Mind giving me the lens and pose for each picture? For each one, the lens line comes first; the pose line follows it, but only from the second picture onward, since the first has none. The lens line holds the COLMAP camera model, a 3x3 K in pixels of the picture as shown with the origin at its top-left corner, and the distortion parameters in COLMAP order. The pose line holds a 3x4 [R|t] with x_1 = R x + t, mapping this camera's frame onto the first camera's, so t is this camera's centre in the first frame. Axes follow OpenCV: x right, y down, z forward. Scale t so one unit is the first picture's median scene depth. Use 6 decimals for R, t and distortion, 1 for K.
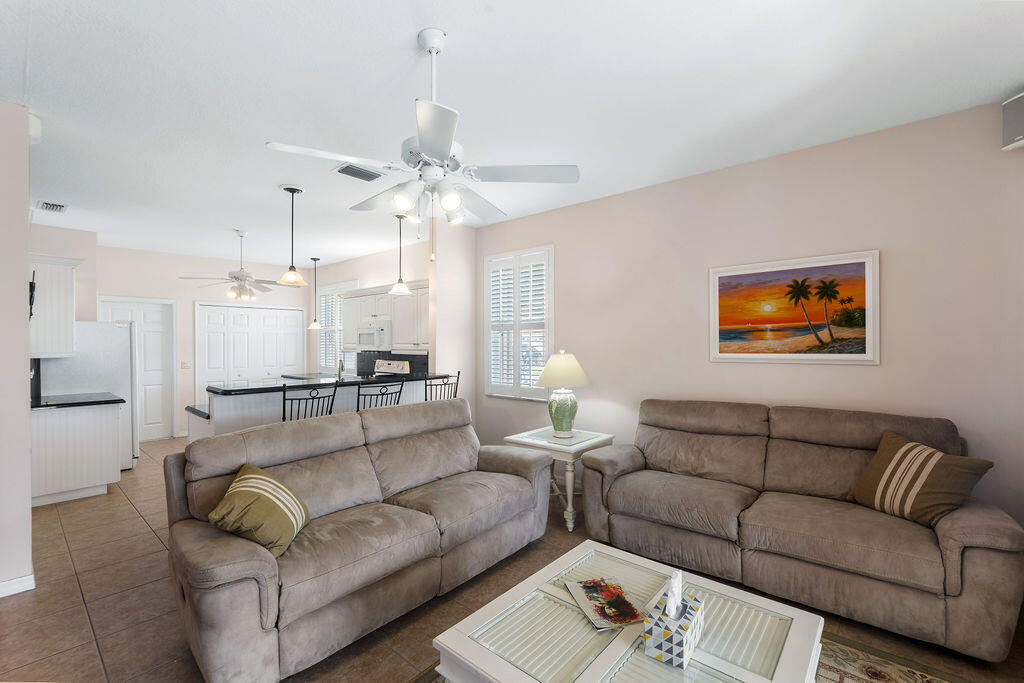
lens RADIAL K [[439.1, 0, 519.1], [0, 439.1, 344.7], [0, 0, 1]] dist [0.000210, -0.000020]
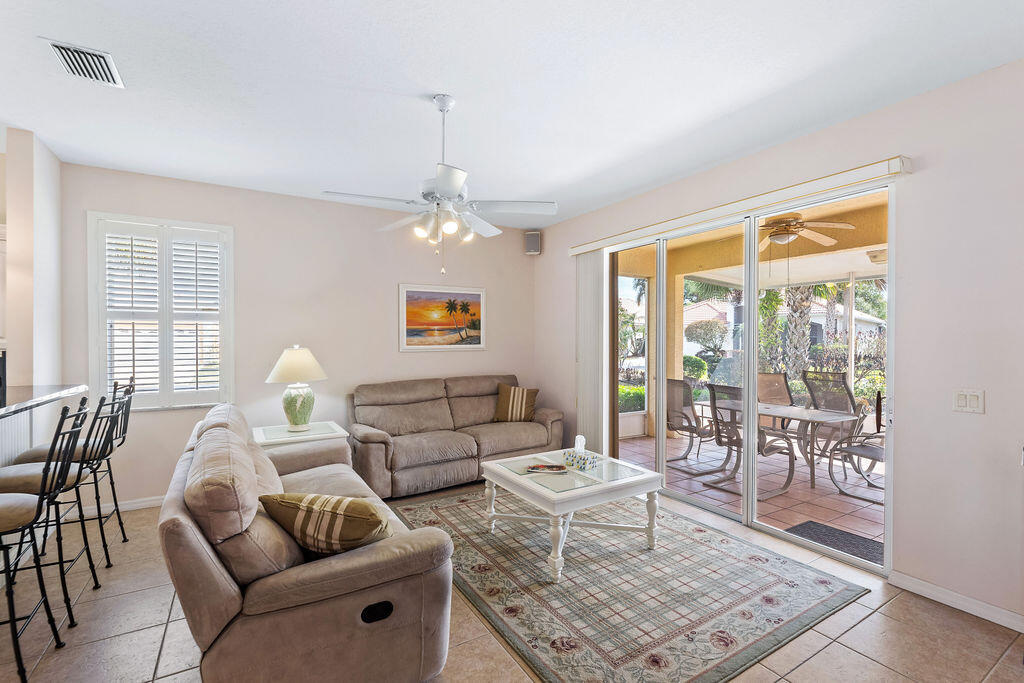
lens RADIAL K [[453.5, 0, 512.0], [0, 453.5, 341.5], [0, 0, 1]] dist [-0.000102, -0.000065]
pose [[0.318872, -0.001141, 0.947797, -0.912663], [0.003525, 0.999994, 0.000018, 0.008438], [-0.947791, 0.003335, 0.318874, 0.256796]]
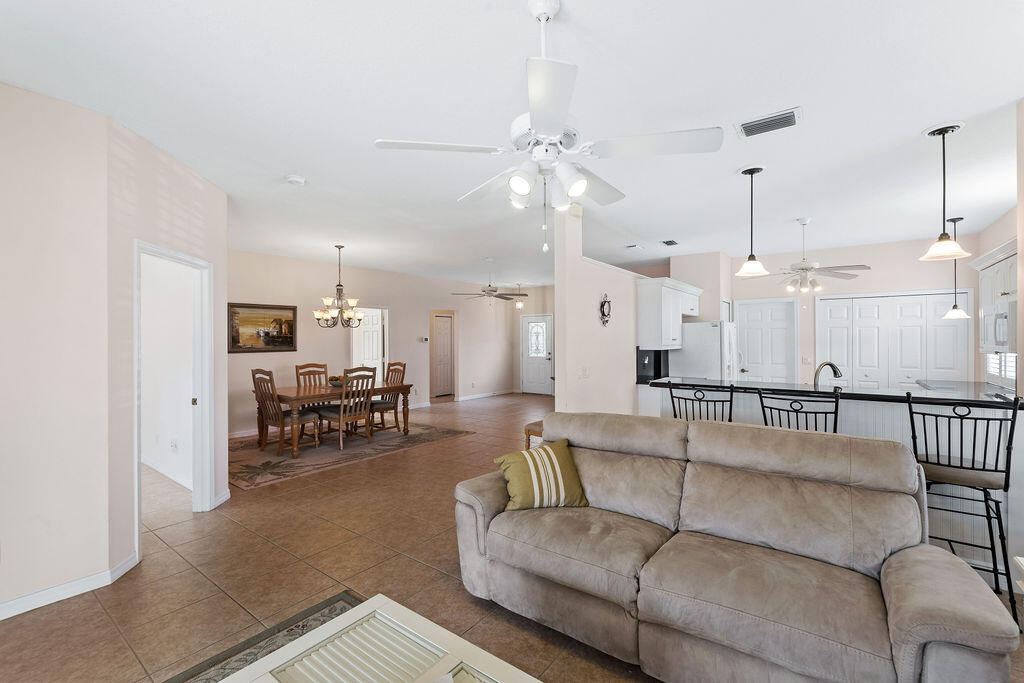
lens RADIAL K [[443.4, 0, 511.7], [0, 443.4, 347.8], [0, 0, 1]] dist [-0.000809, -0.000078]
pose [[0.063608, 0.020461, -0.997765, 0.450130], [-0.003667, 0.999788, 0.020269, -0.004624], [0.997968, 0.002370, 0.063669, 0.579236]]
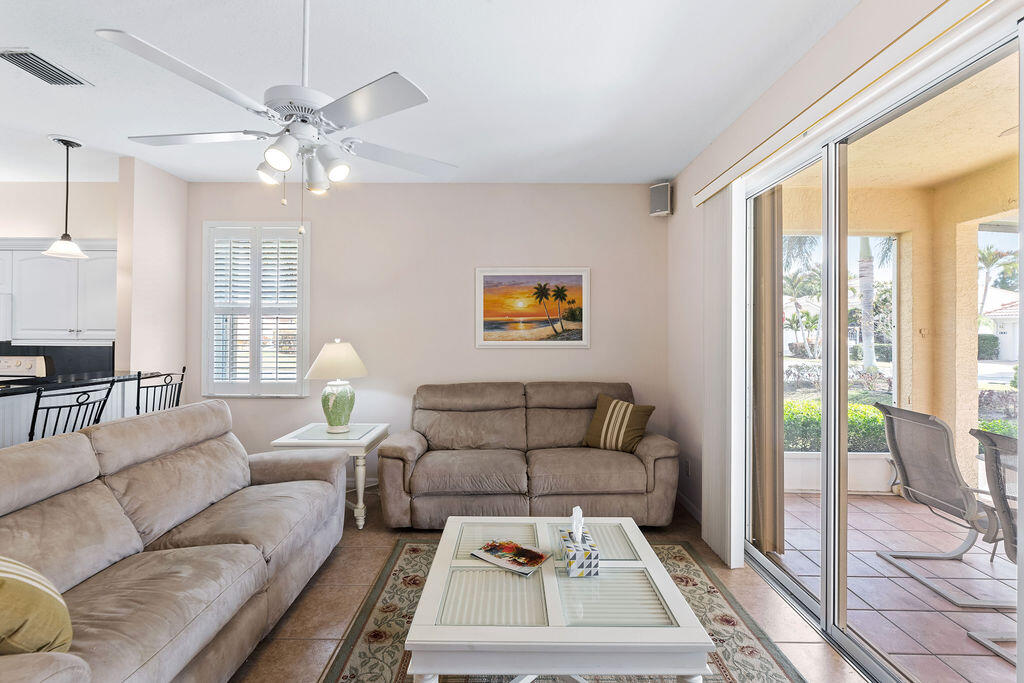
lens RADIAL K [[449.5, 0, 508.8], [0, 449.5, 329.7], [0, 0, 1]] dist [-0.001065, -0.000191]
pose [[0.765837, 0.010313, 0.642952, -0.296685], [-0.004536, 0.999933, -0.010636, 0.001819], [-0.643019, 0.005229, 0.765833, 0.049119]]
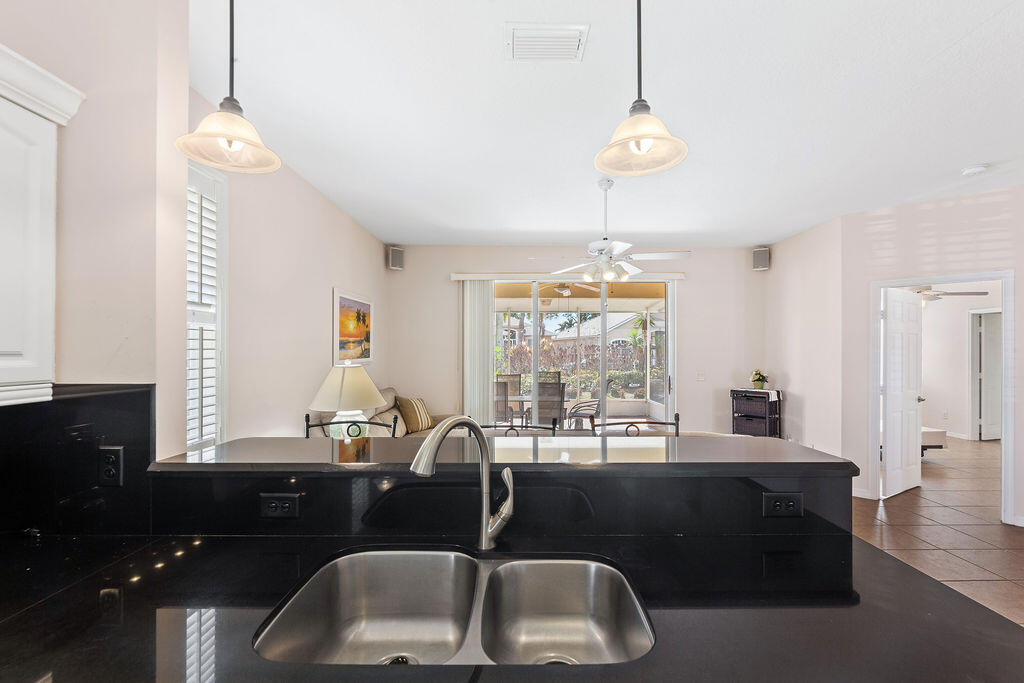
lens RADIAL K [[451.7, 0, 514.7], [0, 451.7, 350.5], [0, 0, 1]] dist [-0.012276, -0.000207]
pose [[-0.647291, 0.003215, 0.762236, -0.890862], [0.005694, 0.999984, 0.000617, -0.005876], [-0.762222, 0.004740, -0.647299, 1.628137]]
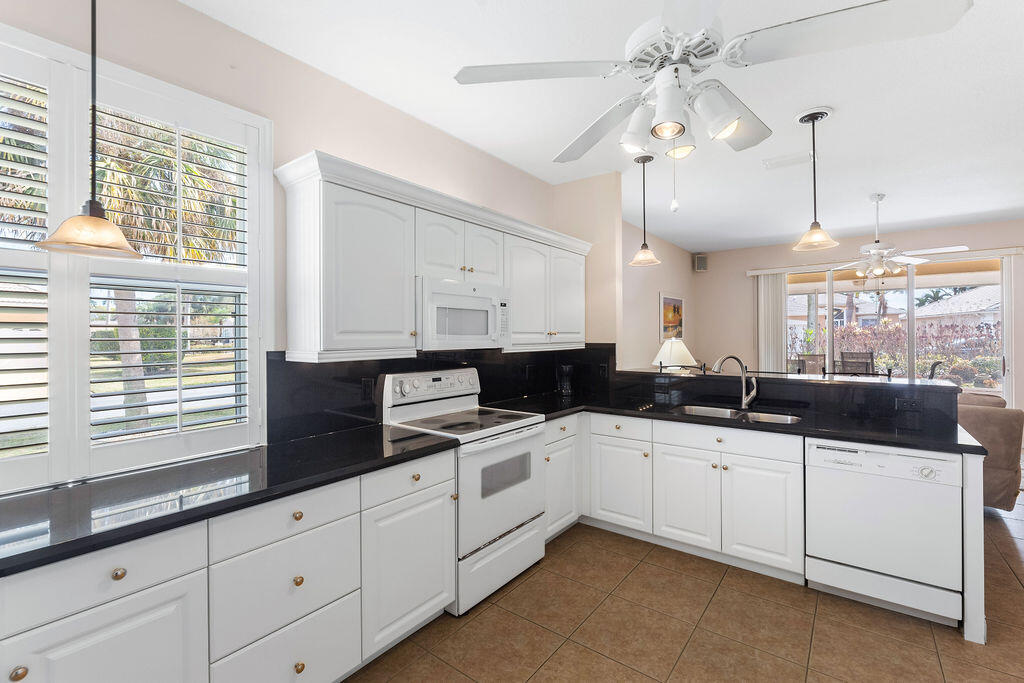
lens RADIAL K [[445.5, 0, 514.6], [0, 445.5, 335.5], [0, 0, 1]] dist [-0.000591, -0.000004]
pose [[-0.057127, 0.002418, 0.998364, -1.560358], [0.011671, 0.999930, -0.001754, 0.002467], [-0.998299, 0.011551, -0.057151, 1.970338]]
